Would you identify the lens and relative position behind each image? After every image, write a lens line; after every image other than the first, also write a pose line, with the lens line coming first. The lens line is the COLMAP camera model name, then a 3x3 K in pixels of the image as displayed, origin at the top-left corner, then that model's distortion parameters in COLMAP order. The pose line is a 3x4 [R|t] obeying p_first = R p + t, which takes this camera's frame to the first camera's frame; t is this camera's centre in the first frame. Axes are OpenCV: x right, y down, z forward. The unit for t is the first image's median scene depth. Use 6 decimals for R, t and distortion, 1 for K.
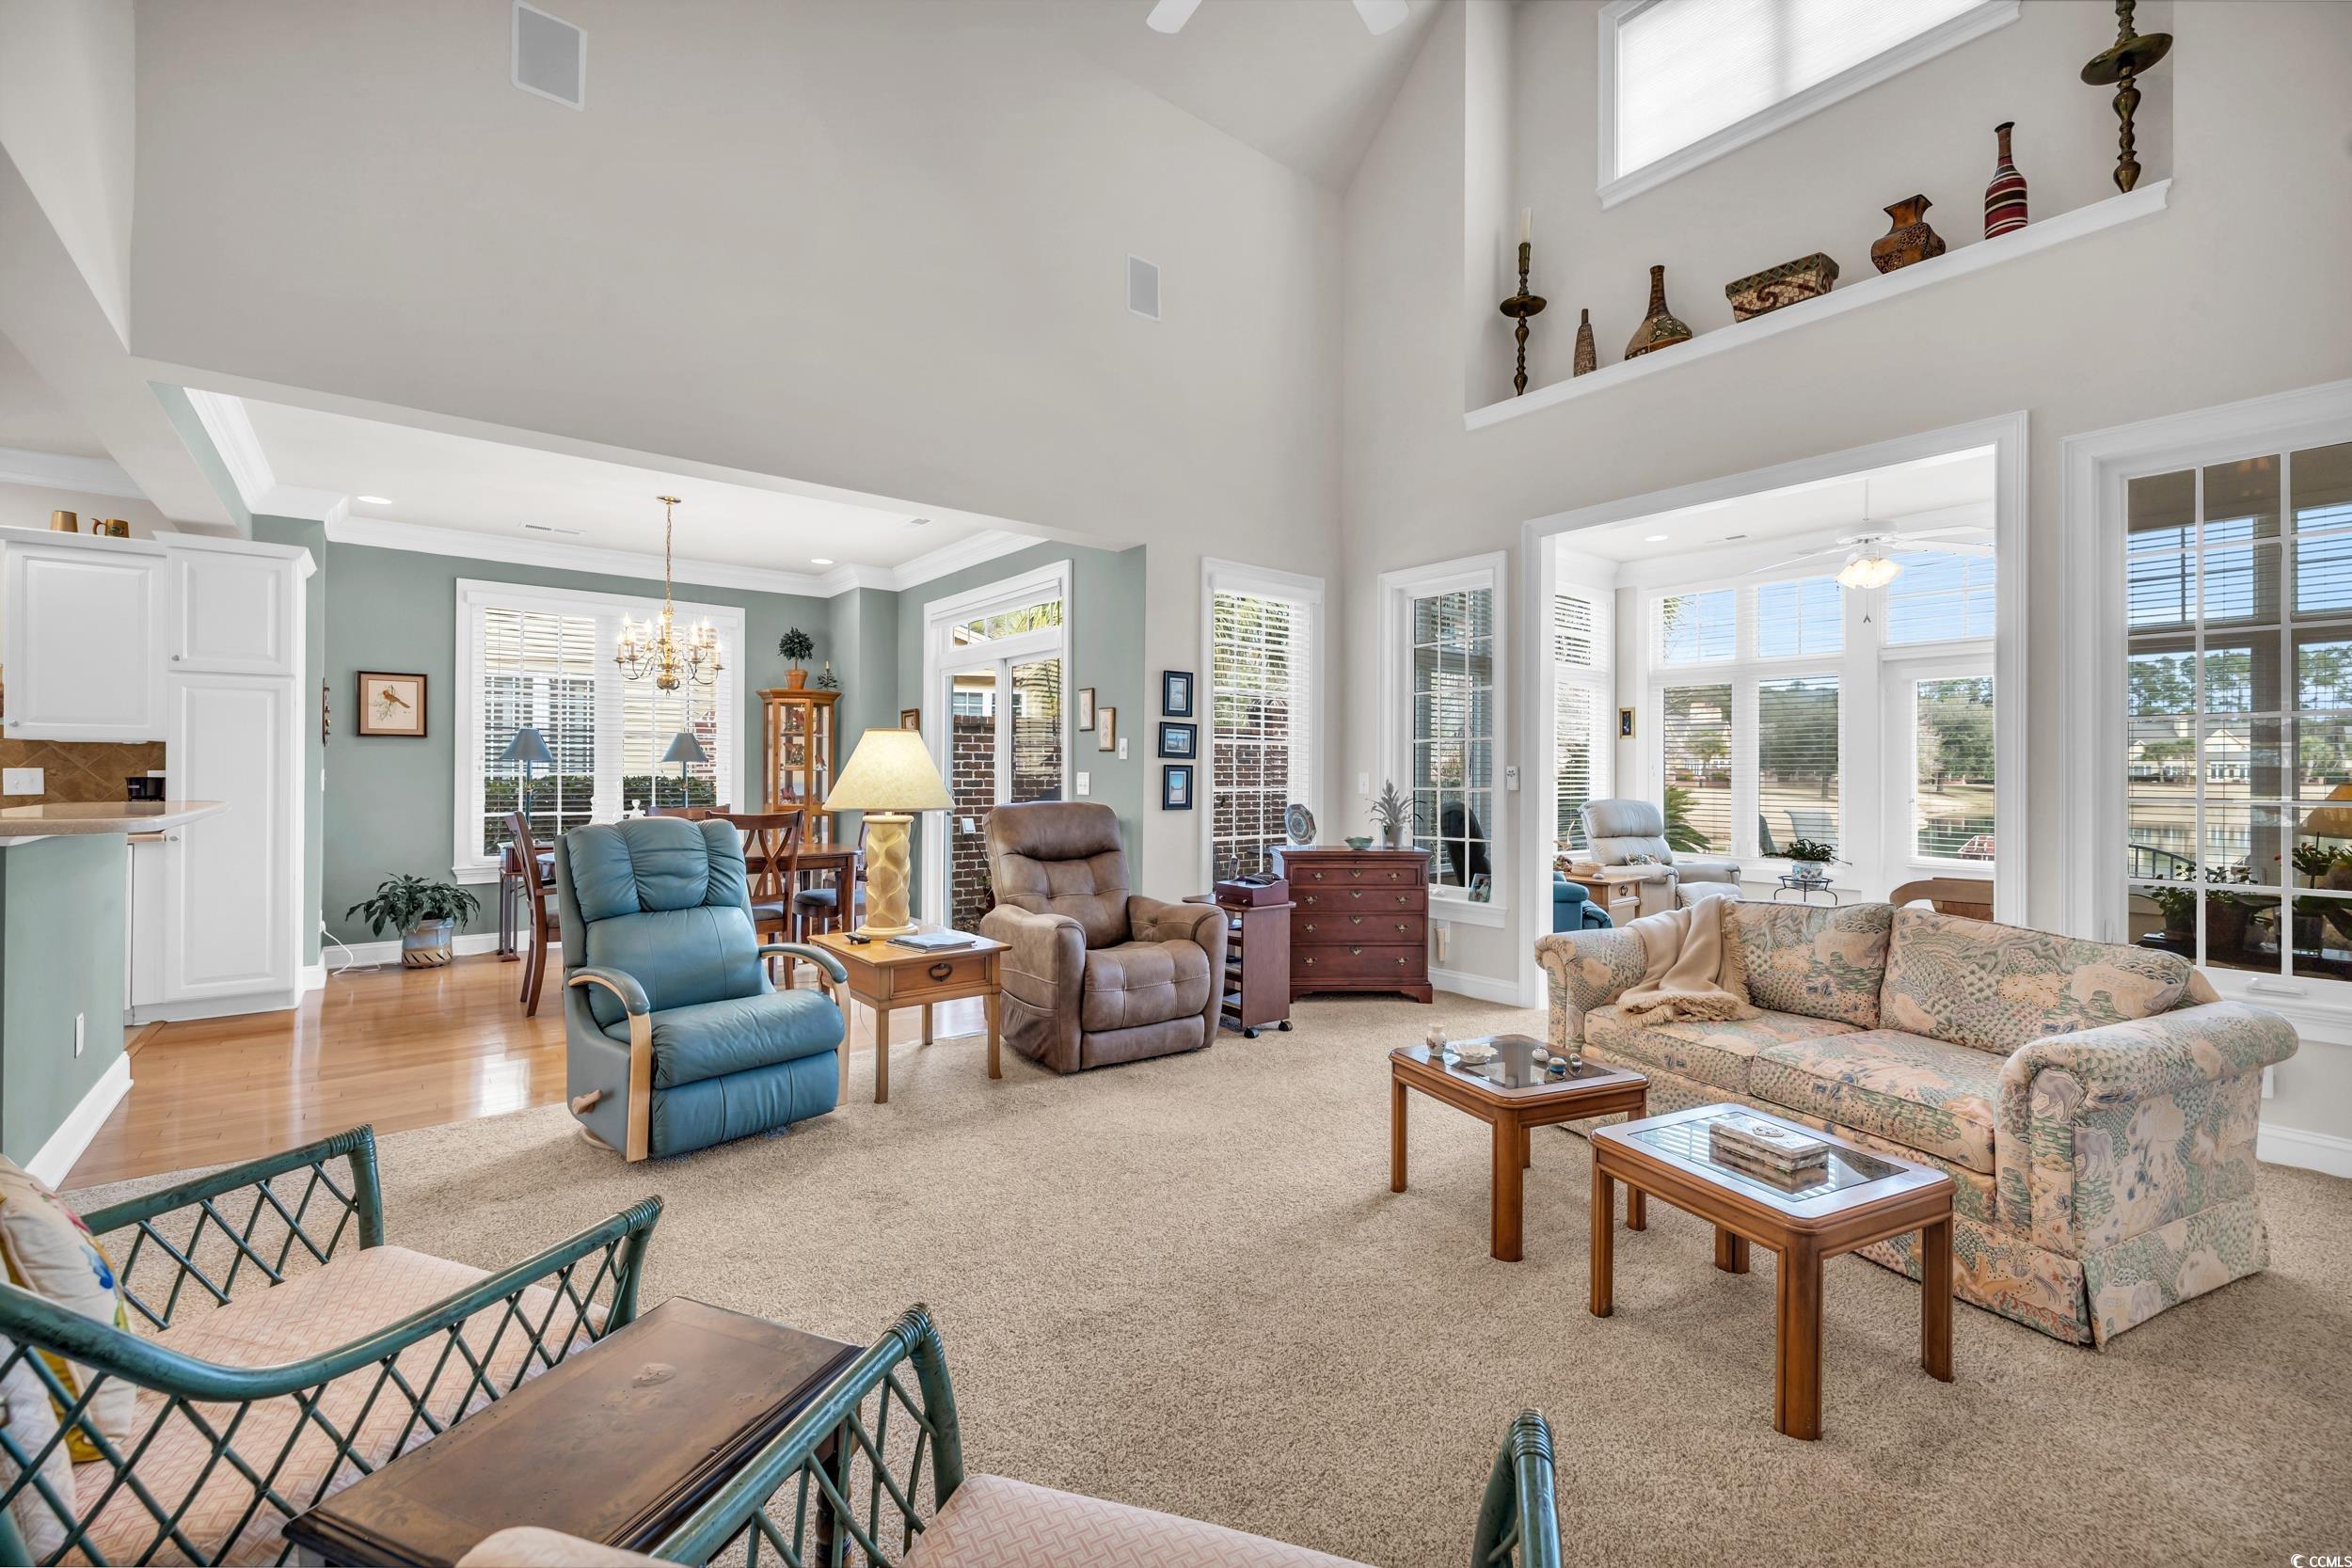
lens RADIAL K [[1010.4, 0, 1218.9], [0, 1010.4, 760.4], [0, 0, 1]] dist [0.002346, 0.003545]
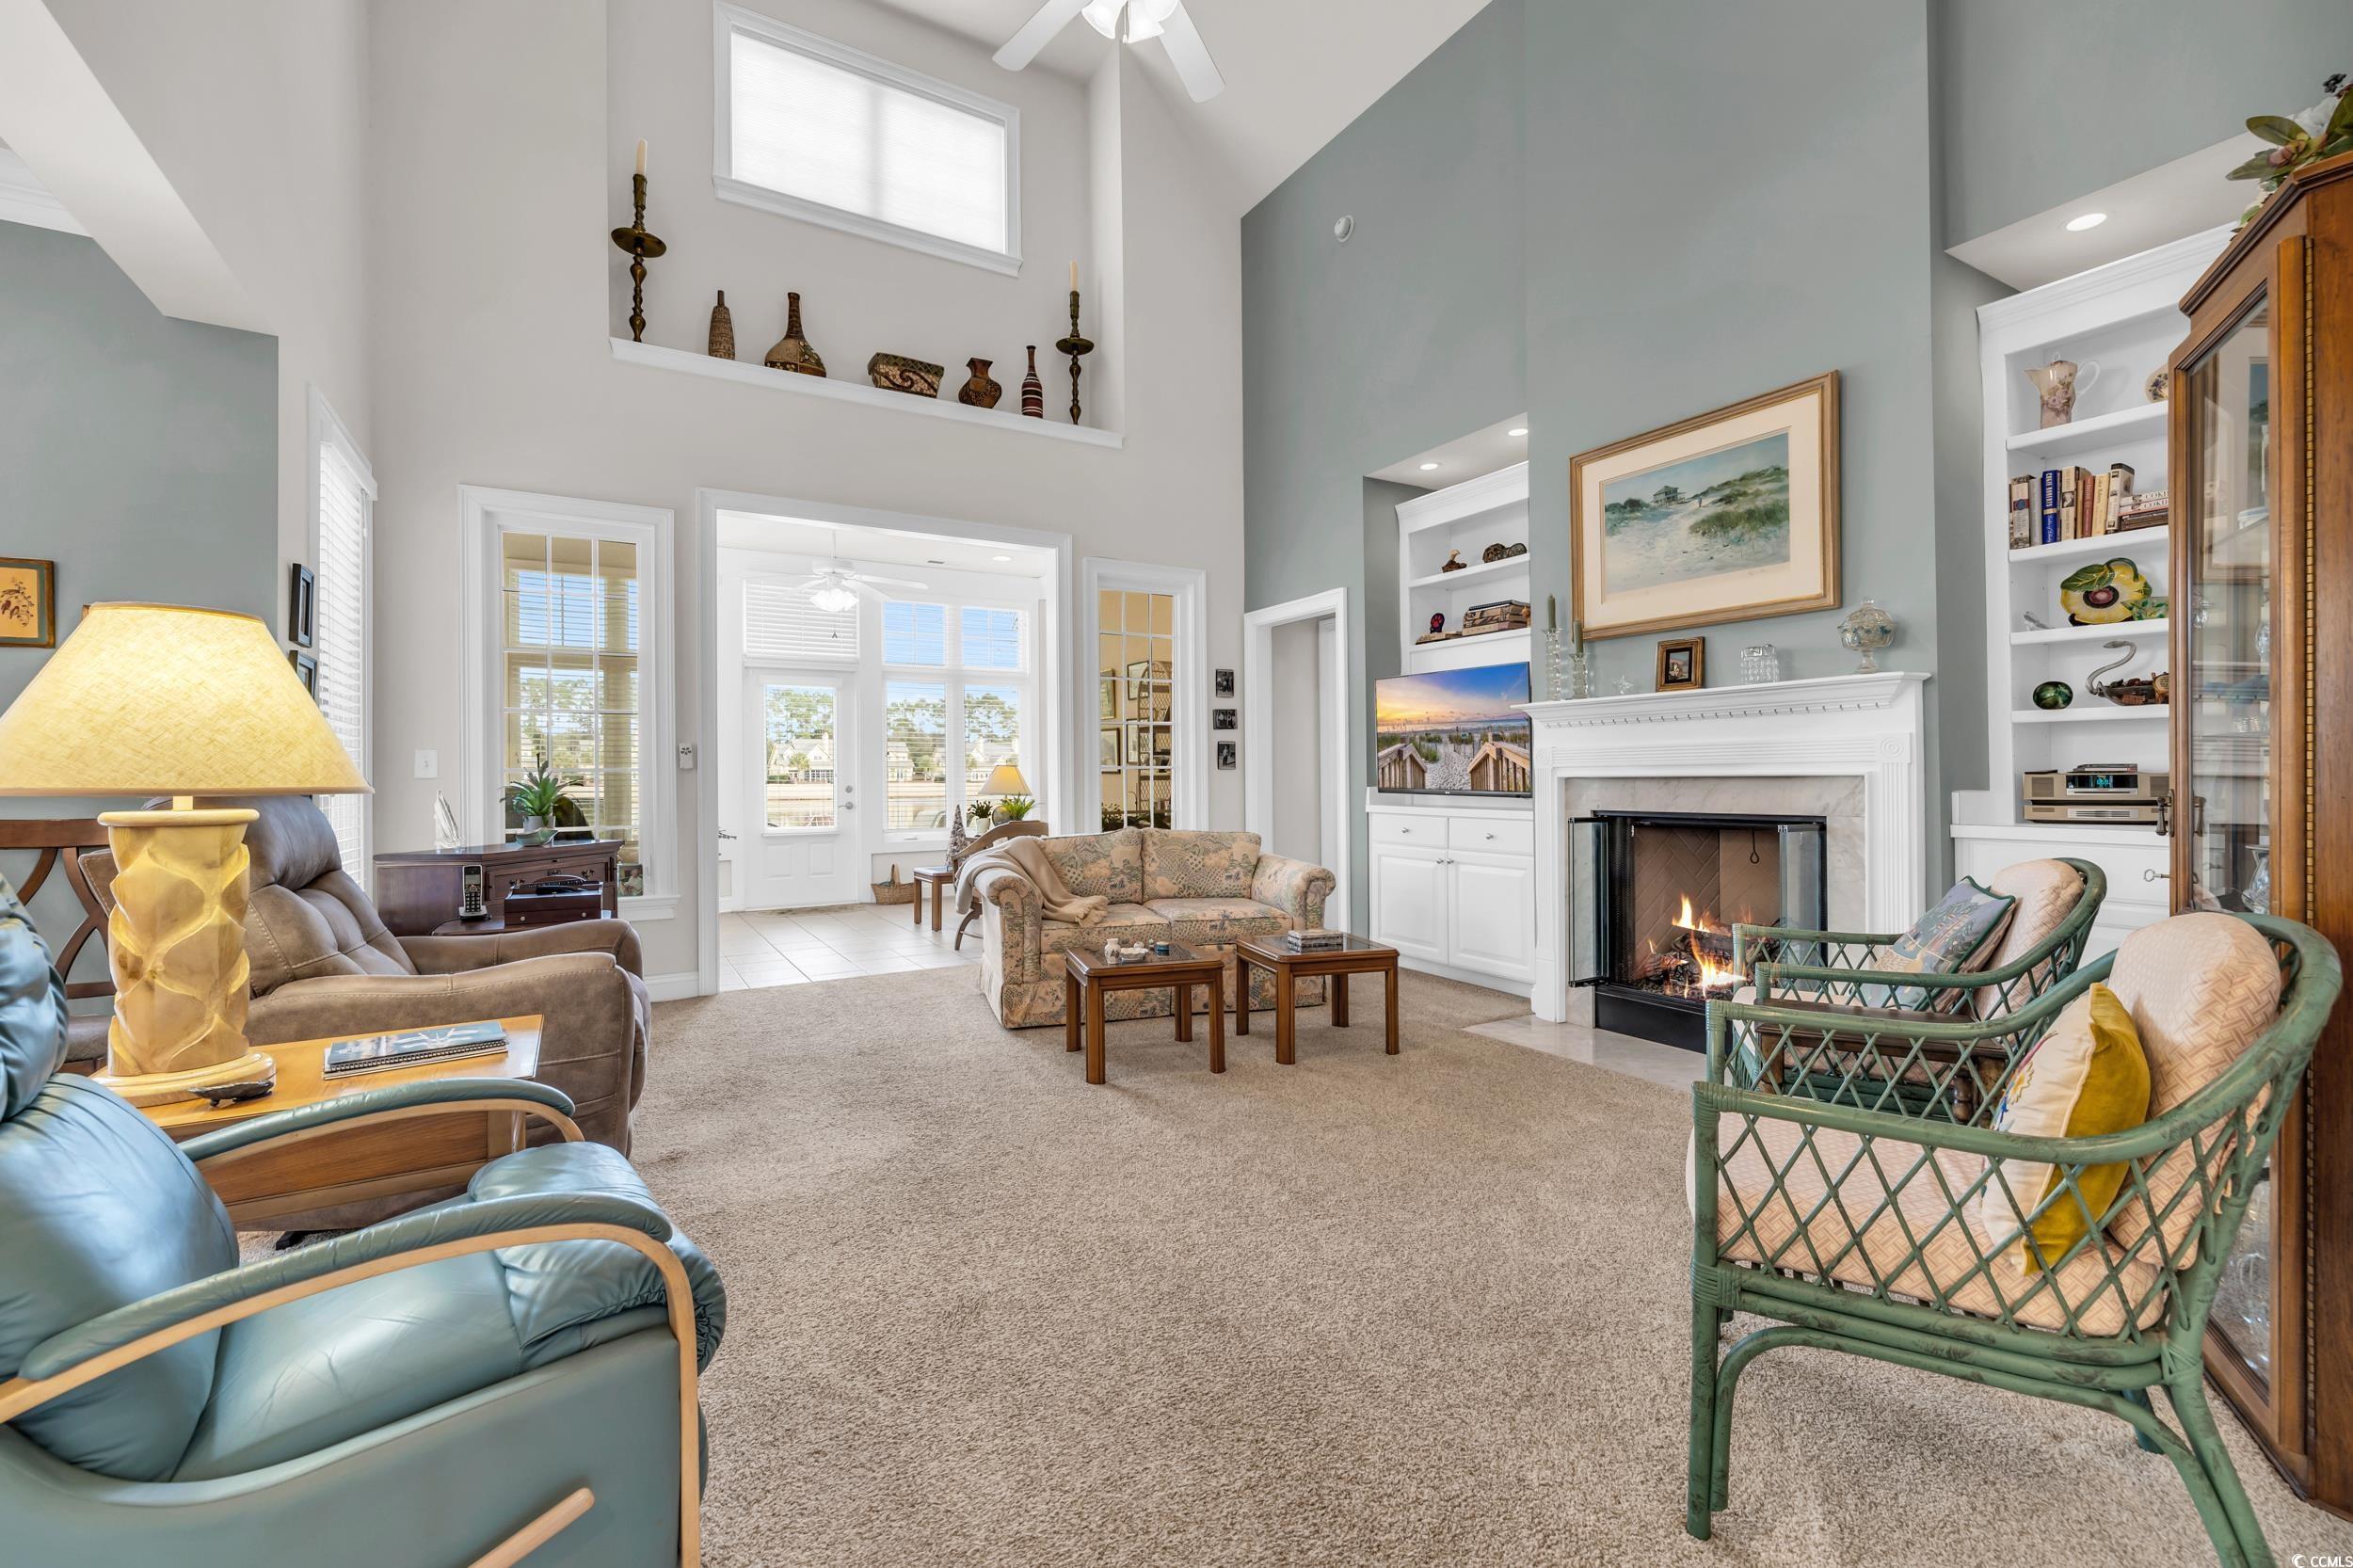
lens RADIAL K [[1010.9, 0, 1142.0], [0, 1010.9, 793.3], [0, 0, 1]] dist [0.002346, 0.003545]
pose [[0.170777, -0.023418, 0.985031, -0.590304], [-0.003095, 0.999700, 0.024304, 0.027599], [-0.985305, -0.007199, 0.170653, 0.422173]]
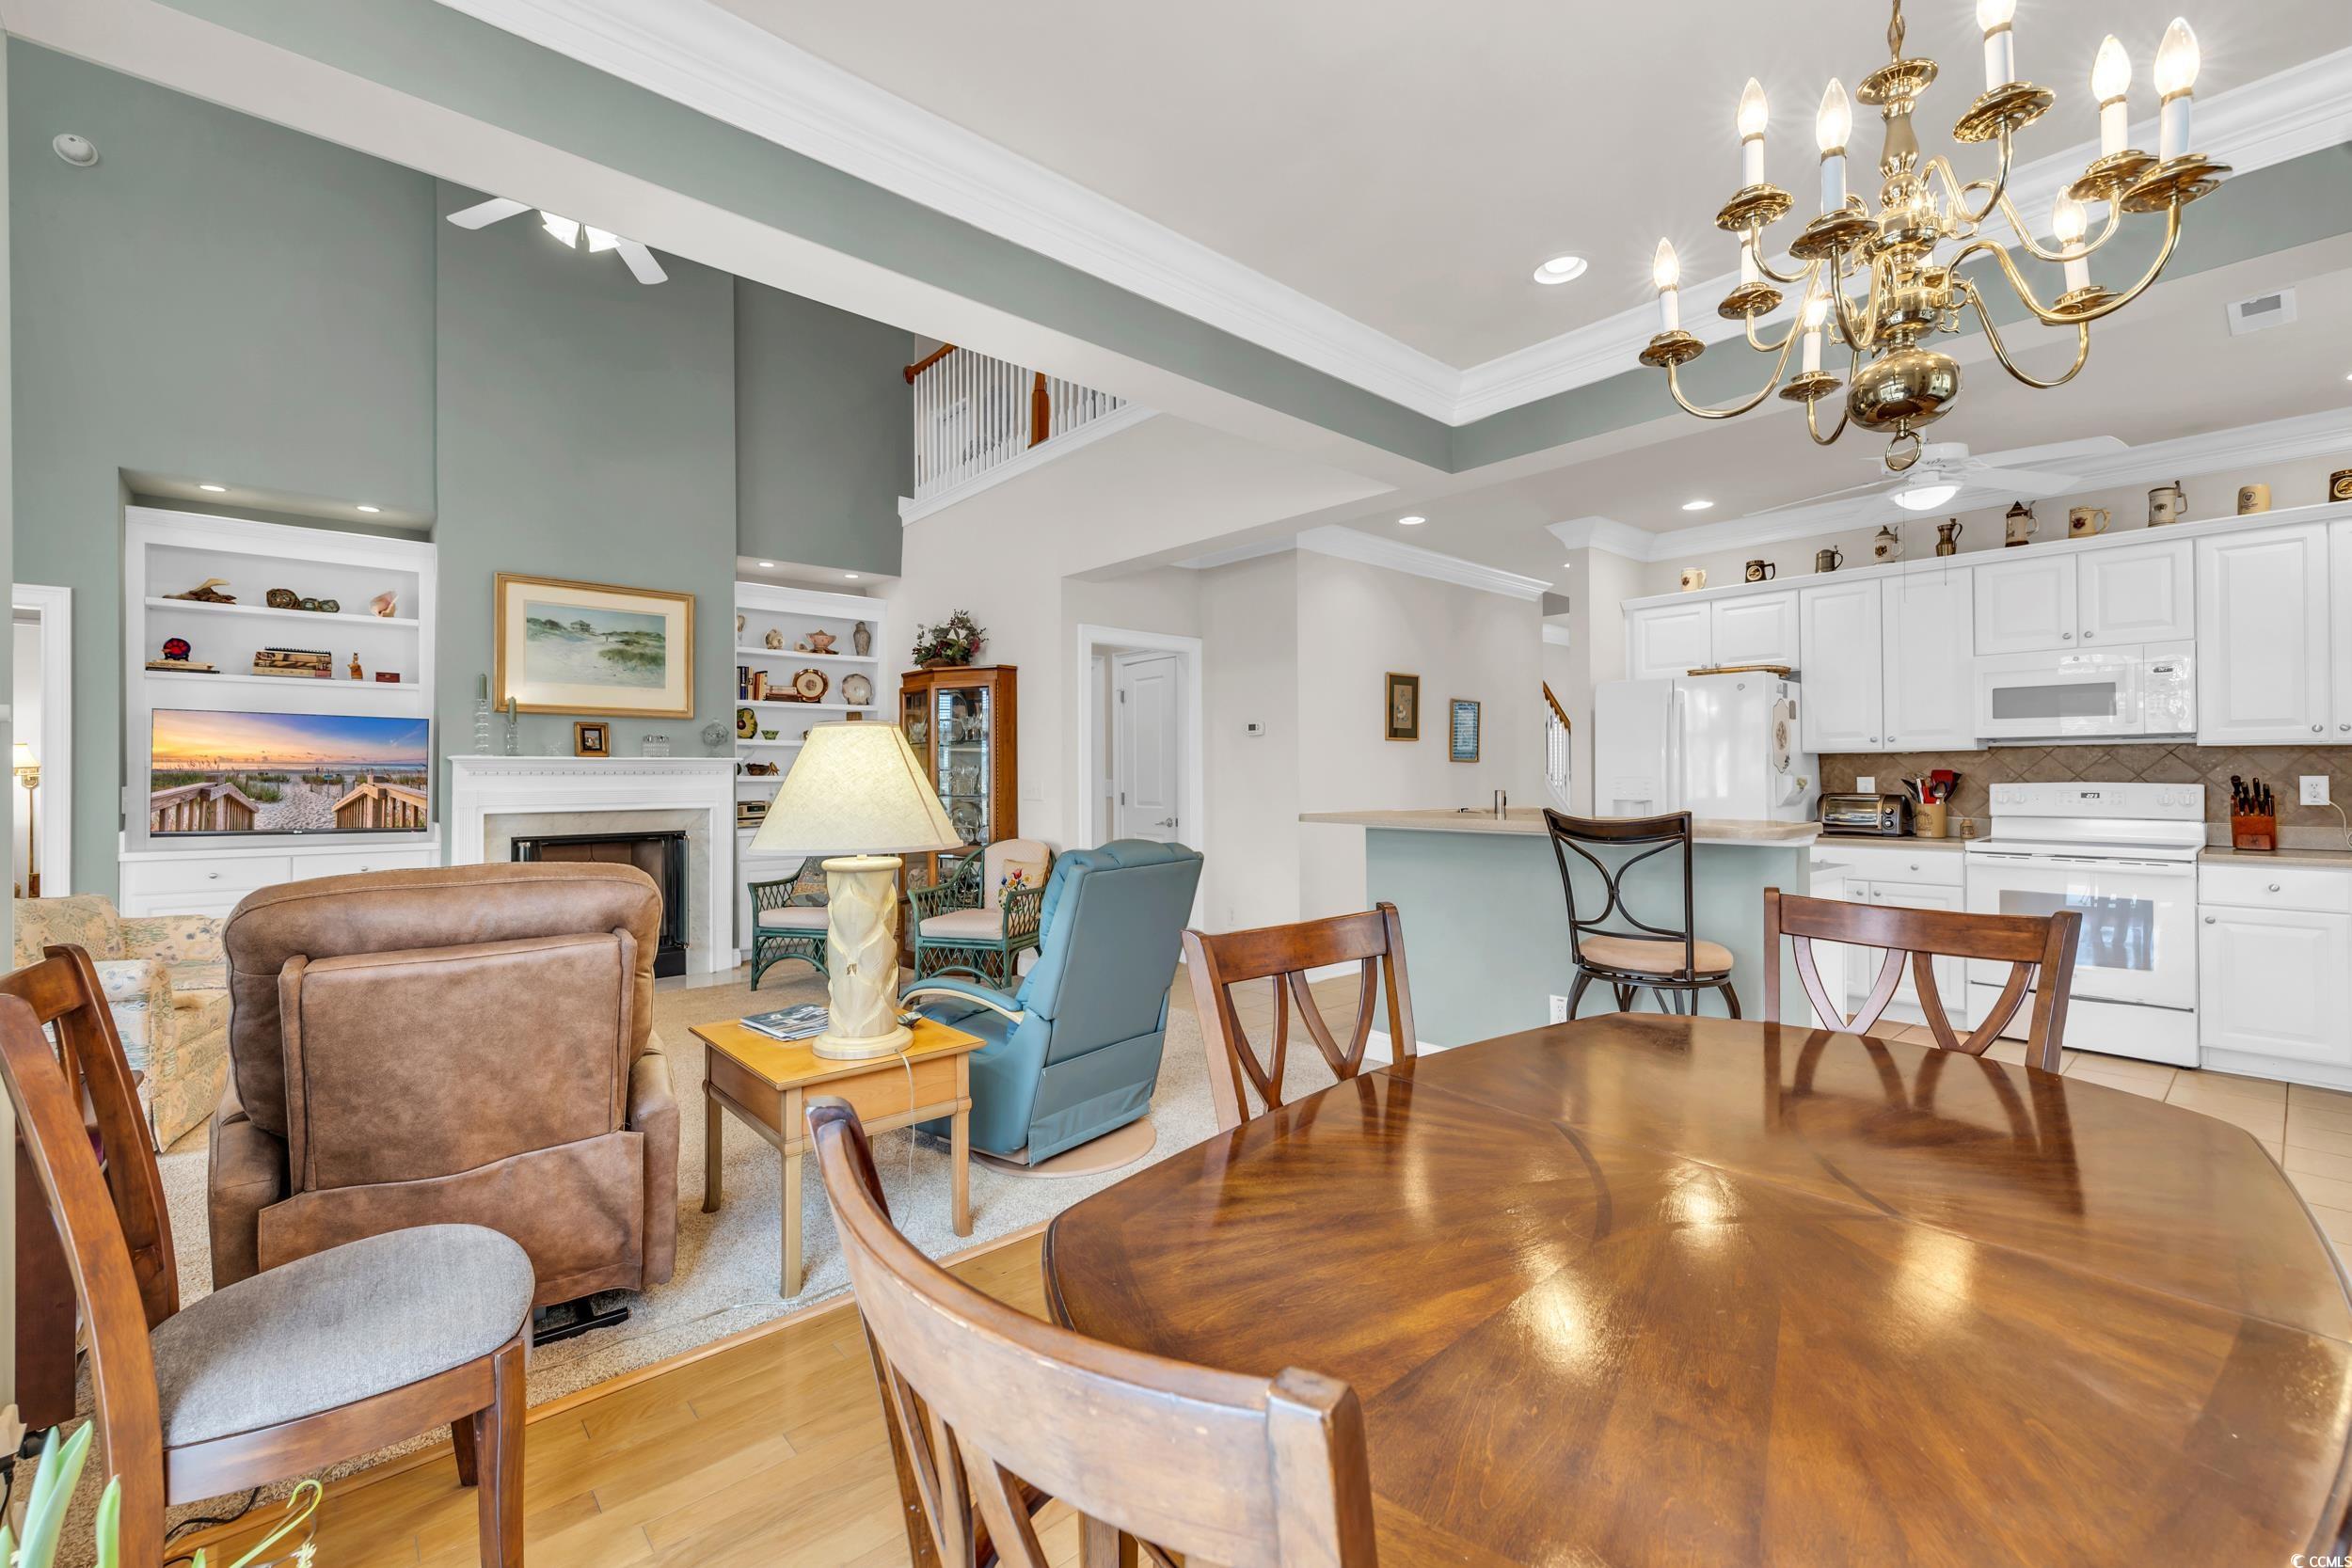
lens RADIAL K [[1010.4, 0, 1181.9], [0, 1010.4, 770.0], [0, 0, 1]] dist [0.002346, 0.003545]
pose [[-0.999160, 0.000826, -0.040982, -0.404555], [0.001710, 0.999767, -0.021535, 0.011193], [0.040955, -0.021587, -0.998928, 1.370488]]
